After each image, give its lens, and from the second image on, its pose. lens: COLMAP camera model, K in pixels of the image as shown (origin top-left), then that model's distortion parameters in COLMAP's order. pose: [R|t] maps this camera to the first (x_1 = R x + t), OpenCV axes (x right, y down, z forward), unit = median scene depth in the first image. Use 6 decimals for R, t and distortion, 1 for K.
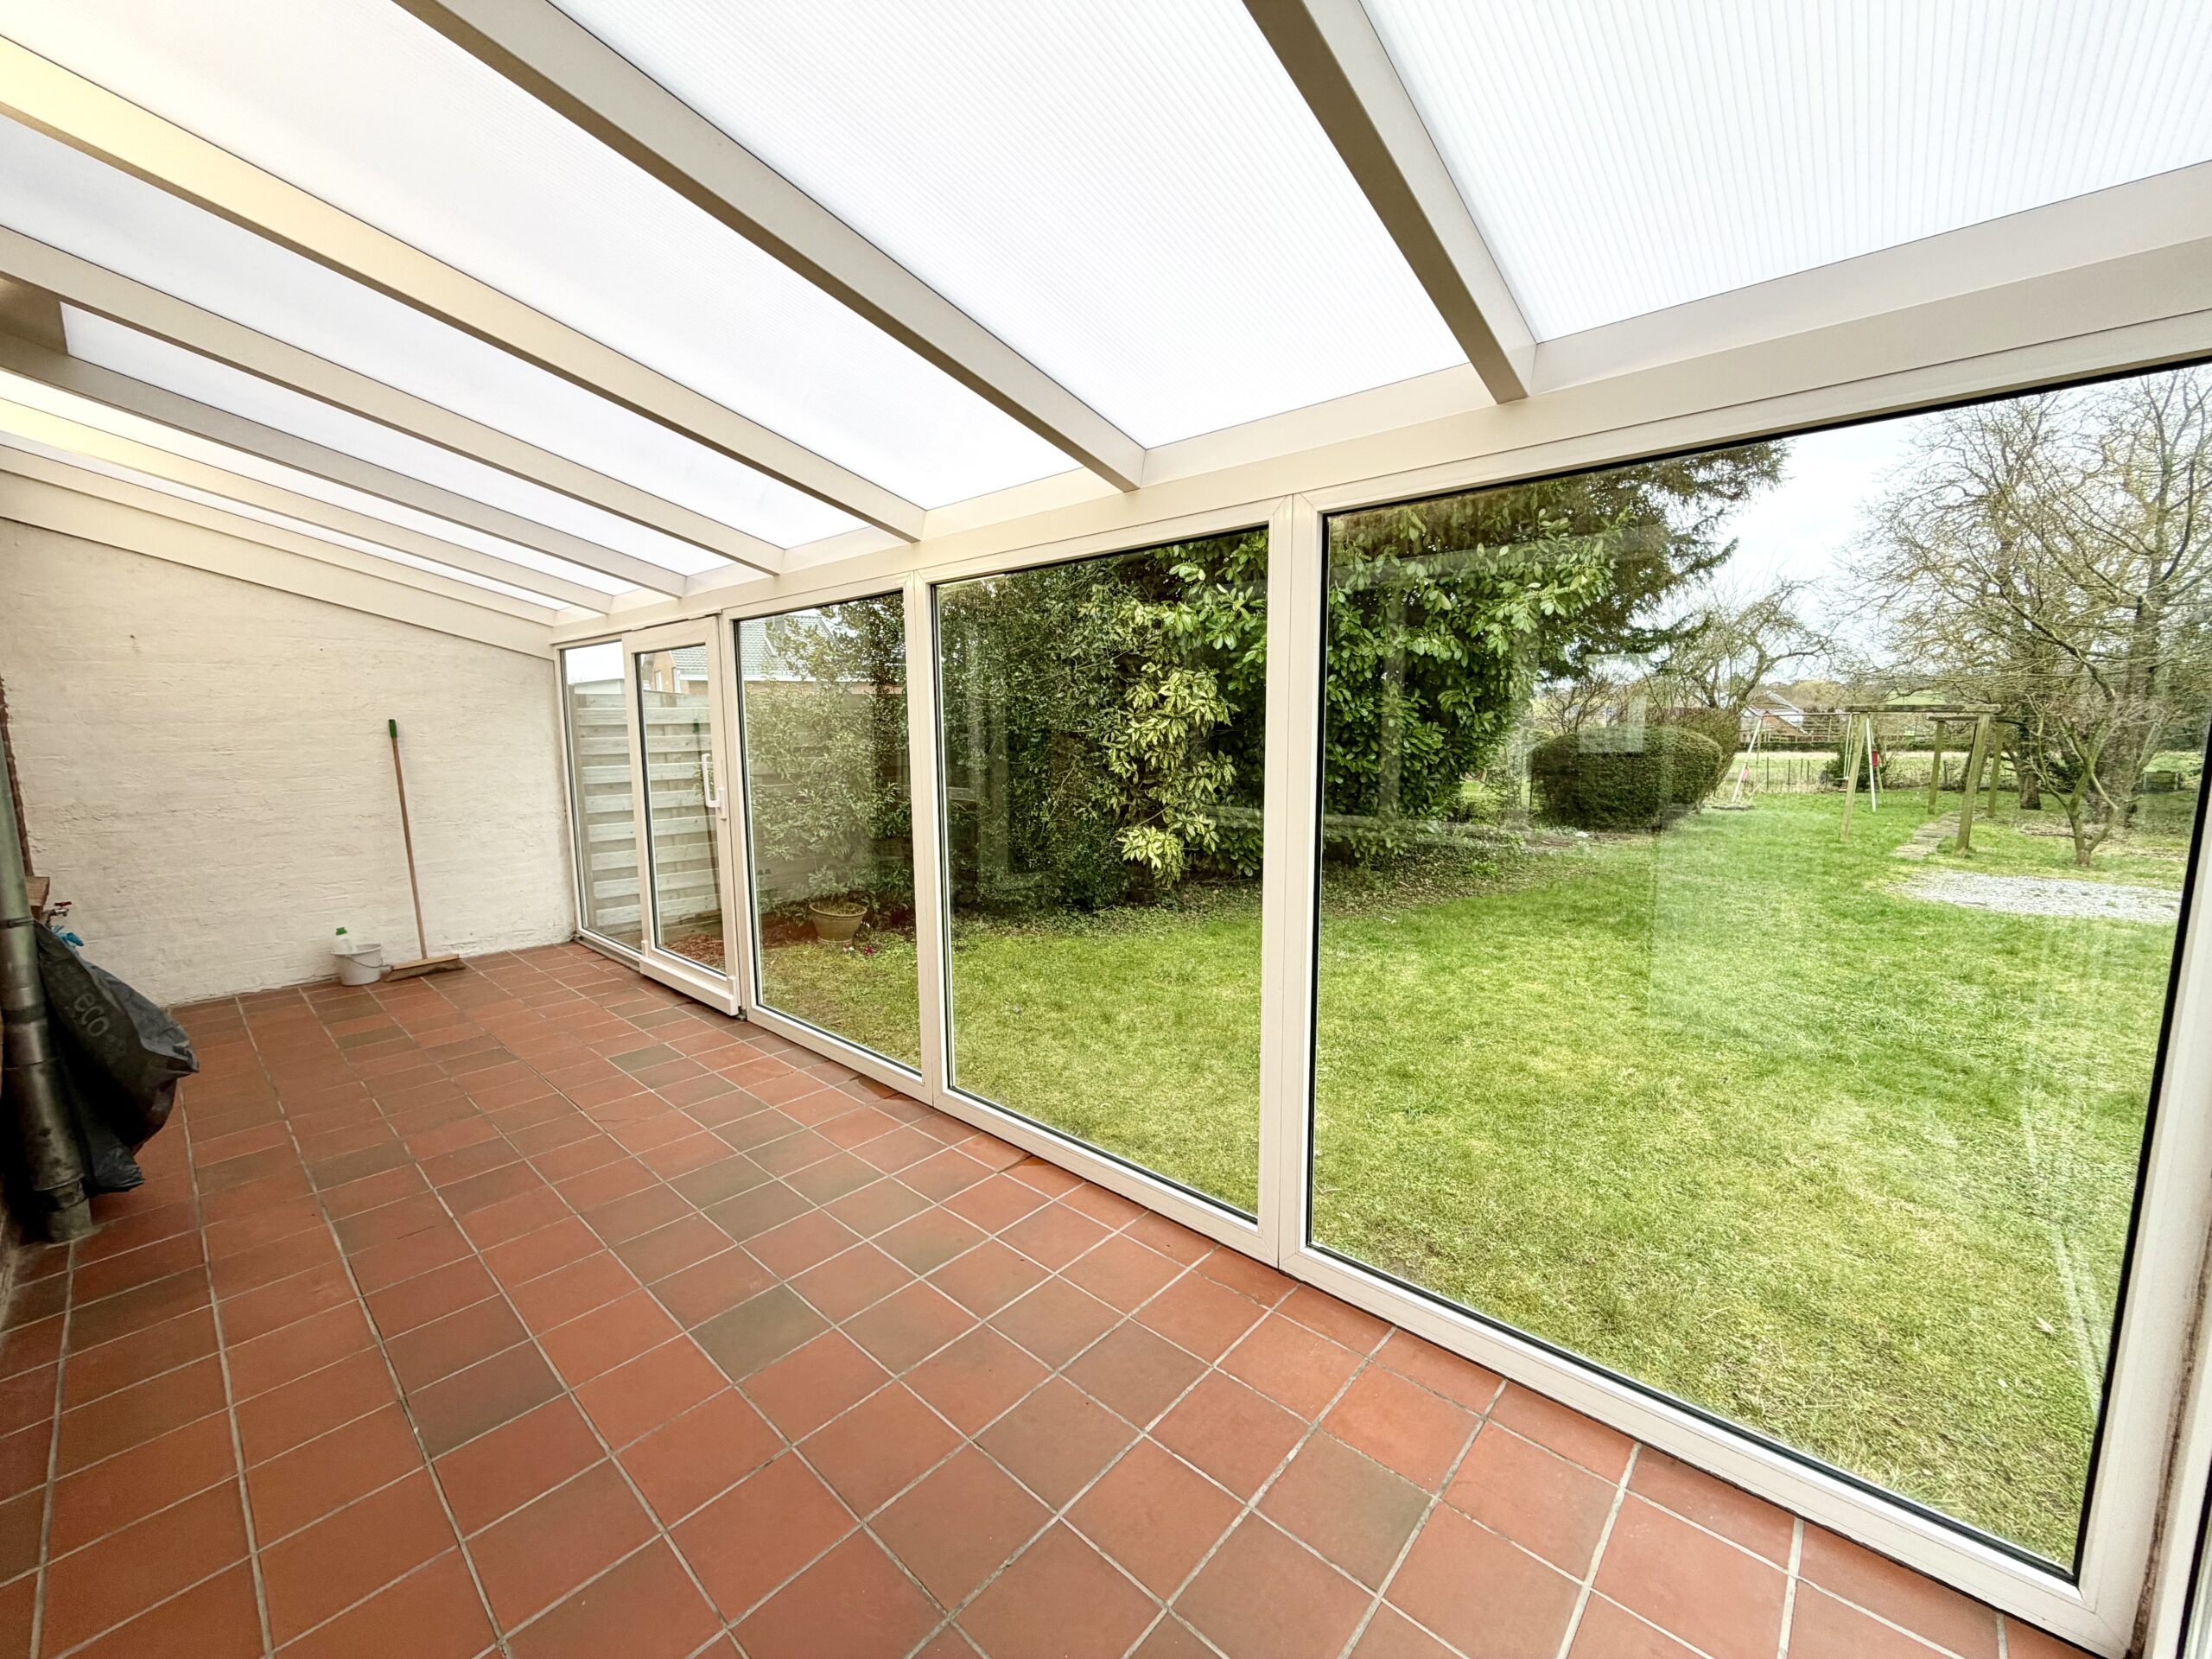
lens RADIAL K [[882.1, 0, 1102.2], [0, 882.1, 832.8], [0, 0, 1]] dist [-0.000847, -0.000015]
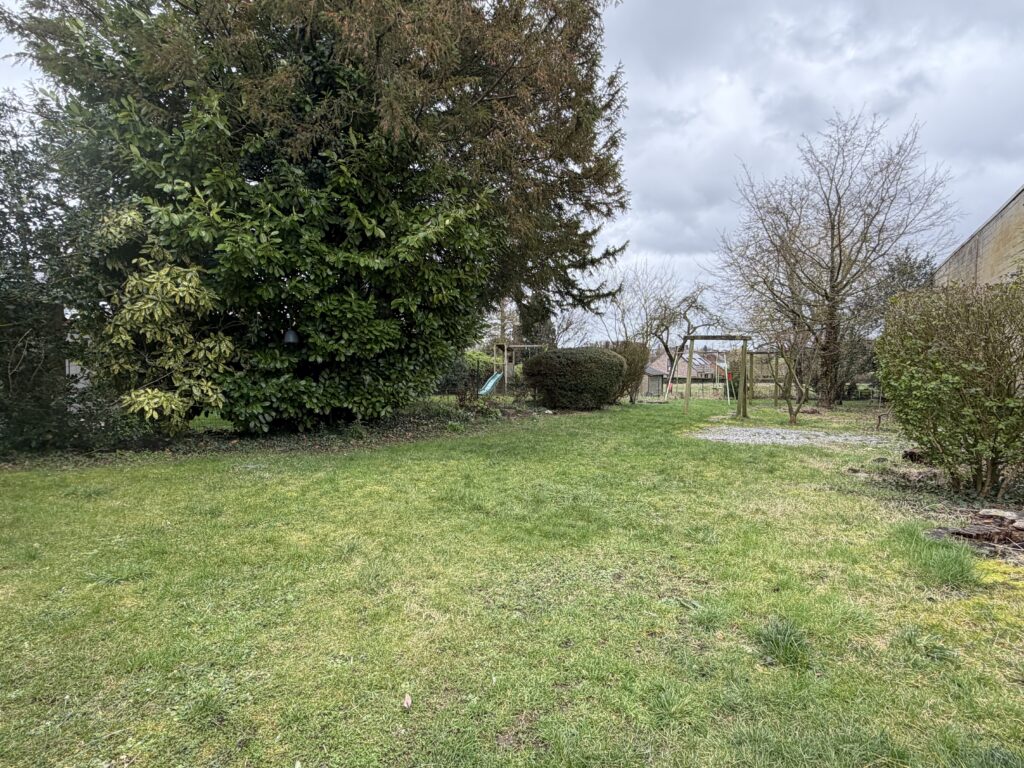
lens RADIAL K [[574.3, 0, 513.2], [0, 574.3, 382.1], [0, 0, 1]] dist [0.002249, 0.000323]
pose [[0.950522, 0.006275, 0.310594, 0.288439], [0.021396, 0.996100, -0.085602, 0.067215], [-0.309920, 0.088012, 0.946680, 0.044985]]
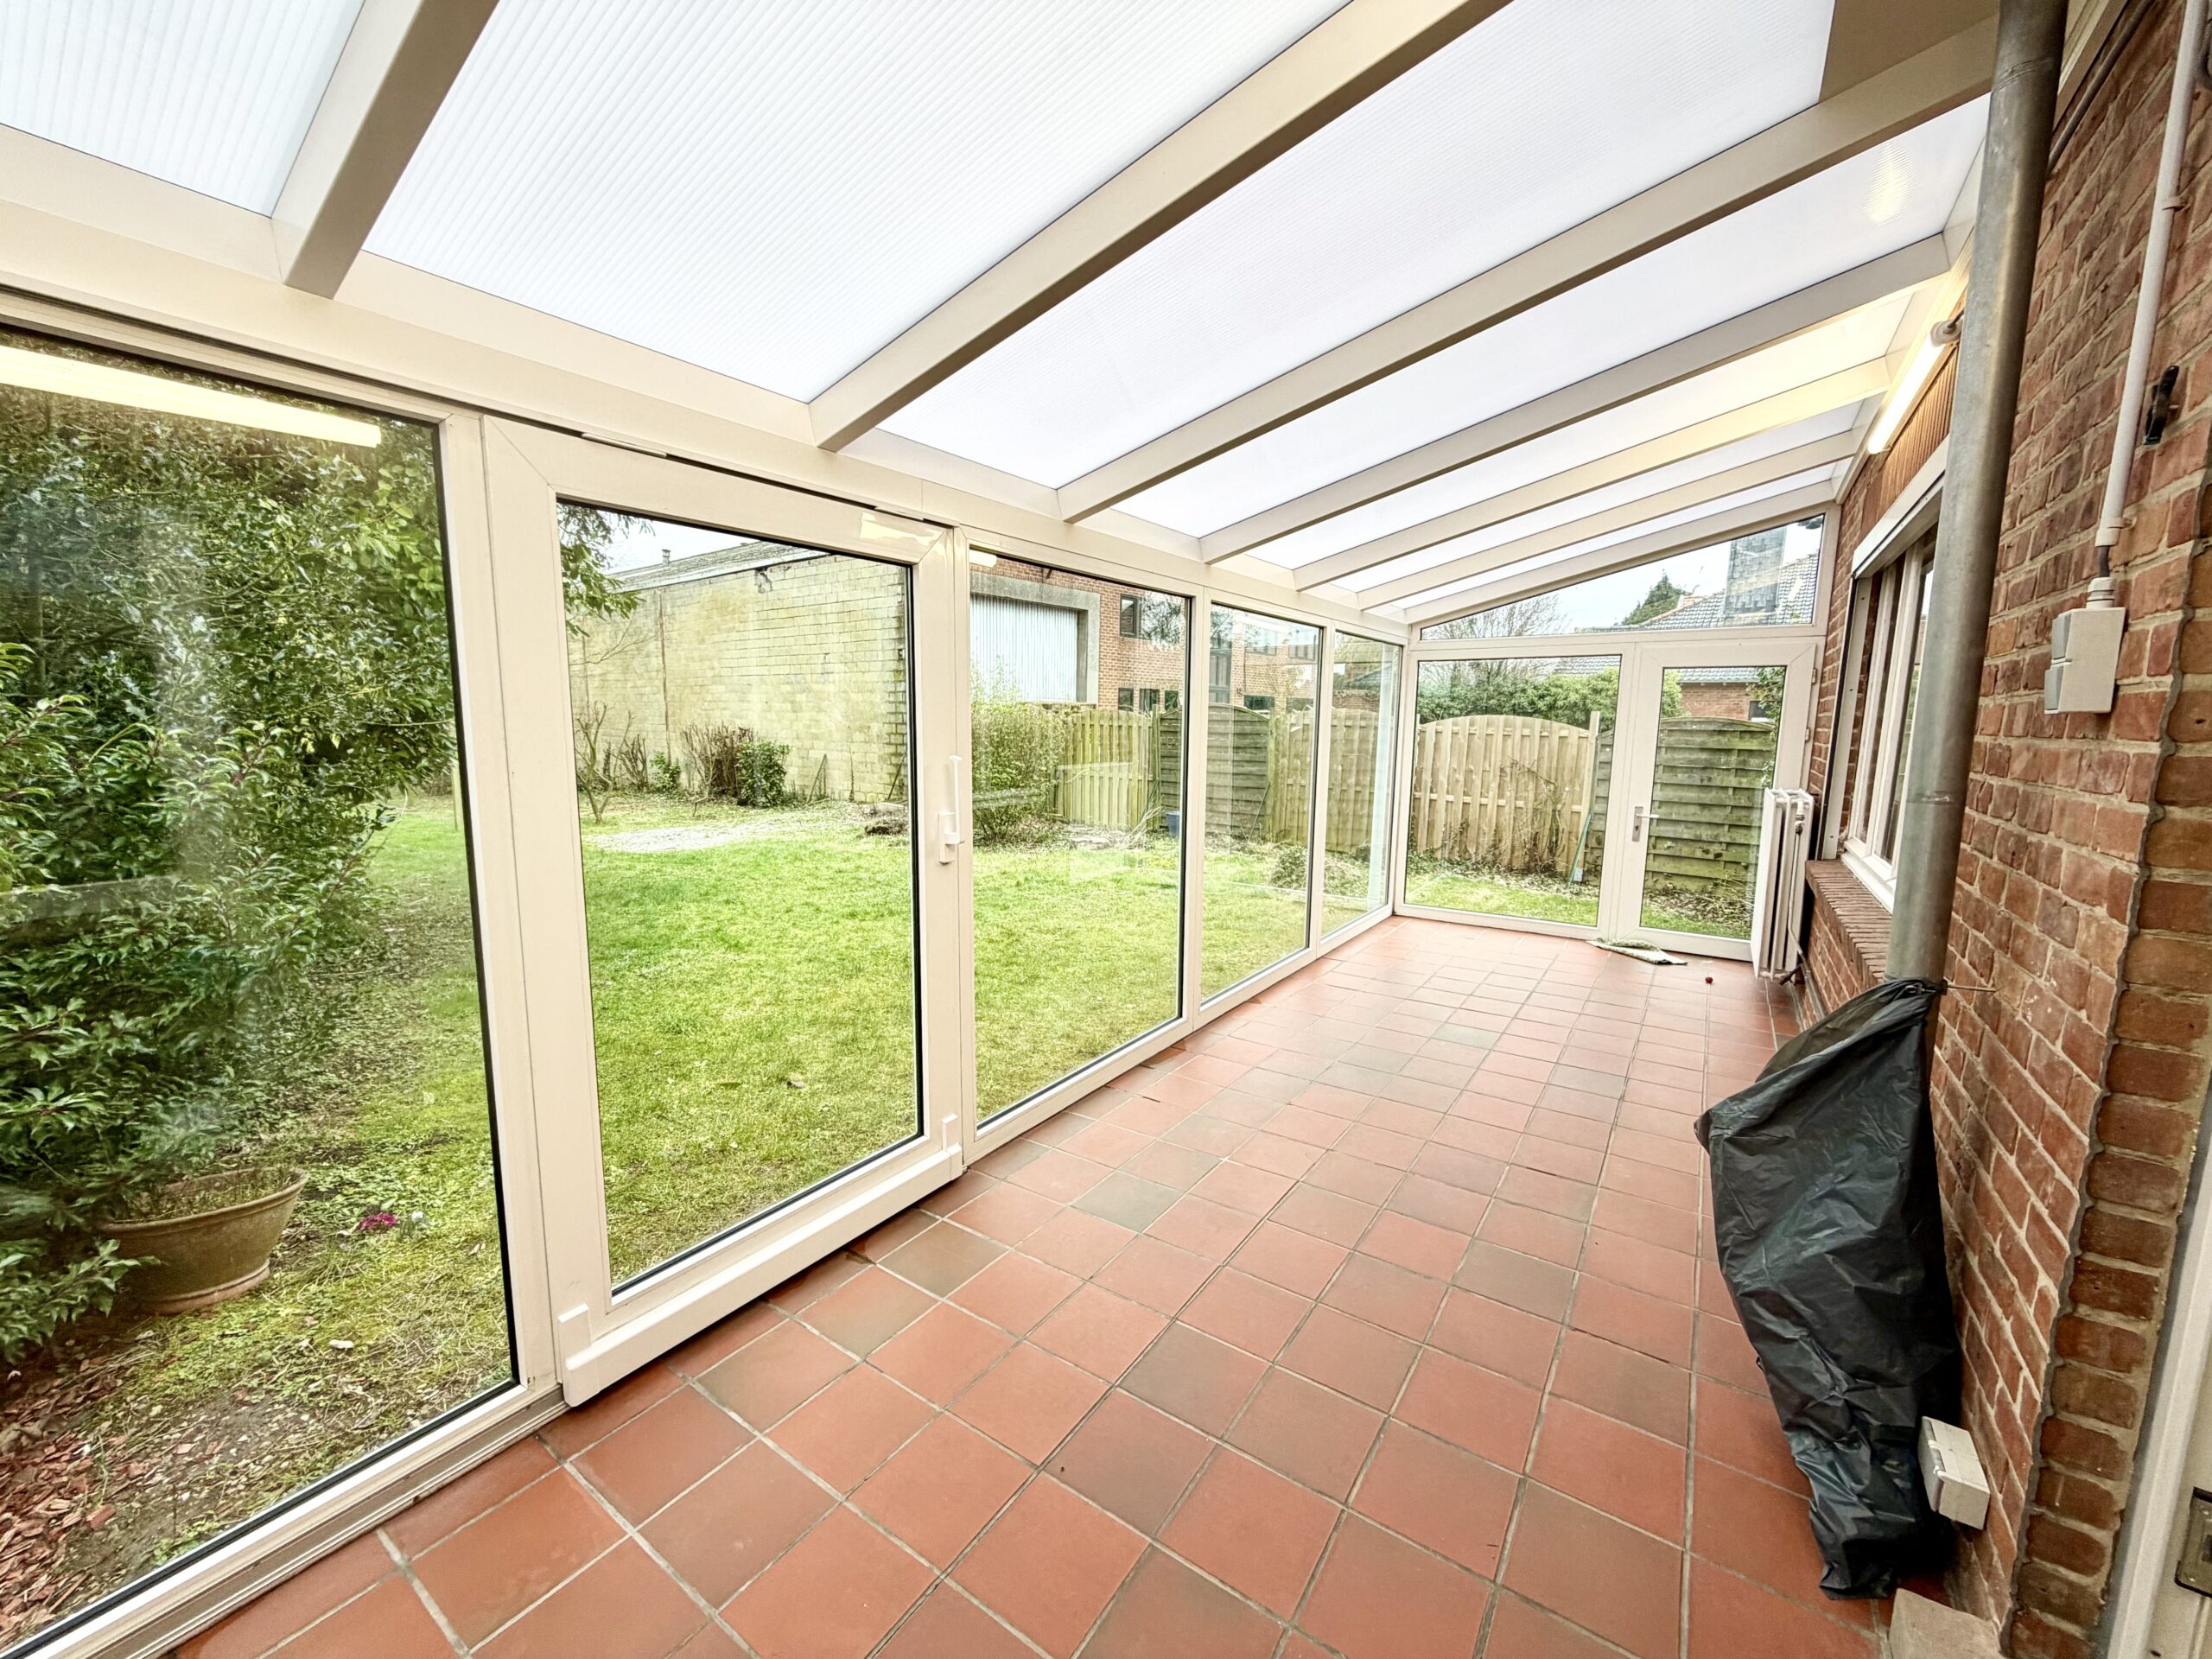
lens RADIAL K [[882.1, 0, 1103.3], [0, 882.1, 834.8], [0, 0, 1]] dist [-0.000847, -0.000015]
pose [[-0.129905, -0.119946, 0.984245, -0.667245], [0.128878, 0.982192, 0.136705, -0.063676], [-0.983115, 0.144607, -0.112133, 0.620584]]
